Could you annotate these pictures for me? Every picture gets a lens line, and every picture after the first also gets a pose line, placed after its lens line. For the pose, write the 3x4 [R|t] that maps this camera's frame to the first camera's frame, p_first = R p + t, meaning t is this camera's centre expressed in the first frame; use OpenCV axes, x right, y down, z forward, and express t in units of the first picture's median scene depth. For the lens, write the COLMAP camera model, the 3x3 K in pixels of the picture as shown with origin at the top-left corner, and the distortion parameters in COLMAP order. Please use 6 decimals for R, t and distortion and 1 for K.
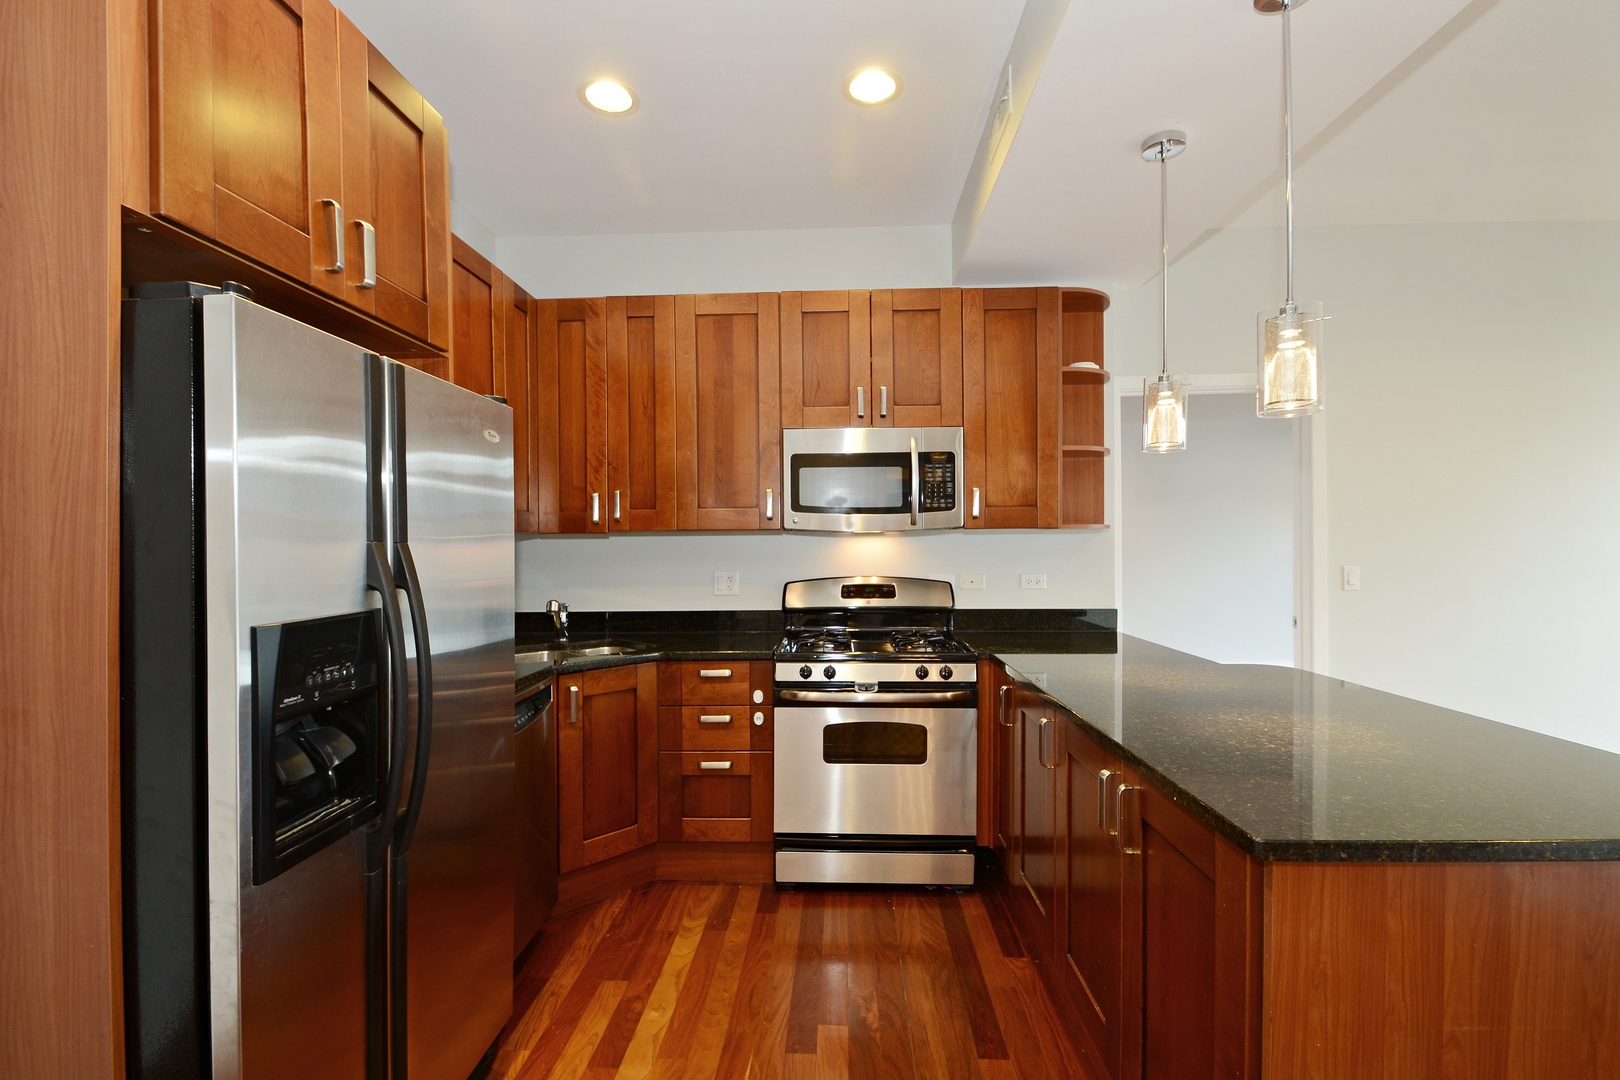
lens RADIAL K [[693.4, 0, 813.5], [0, 693.4, 551.2], [0, 0, 1]] dist [-0.019825, -0.000476]
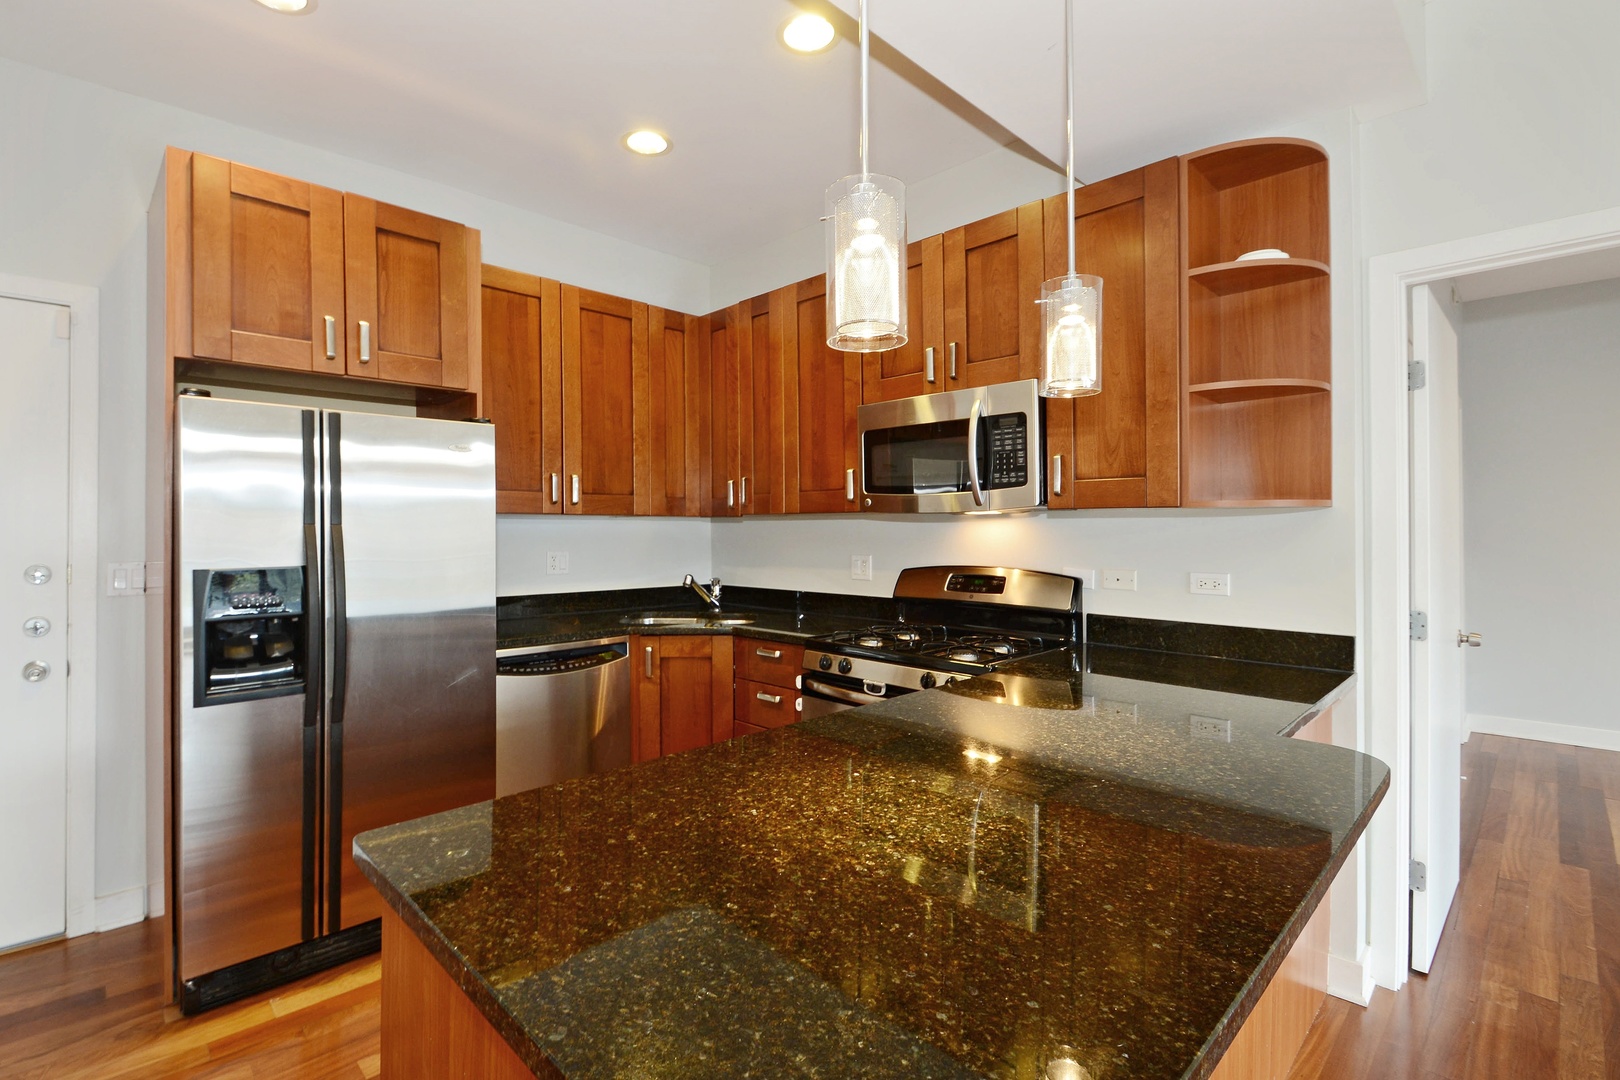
lens RADIAL K [[724.9, 0, 813.5], [0, 724.9, 527.9], [0, 0, 1]] dist [-0.010478, 0.000227]
pose [[0.738562, 0.007376, -0.674145, 0.579196], [-0.010072, 0.999949, -0.000093, -0.009027], [0.674110, 0.006859, 0.738599, 0.229946]]
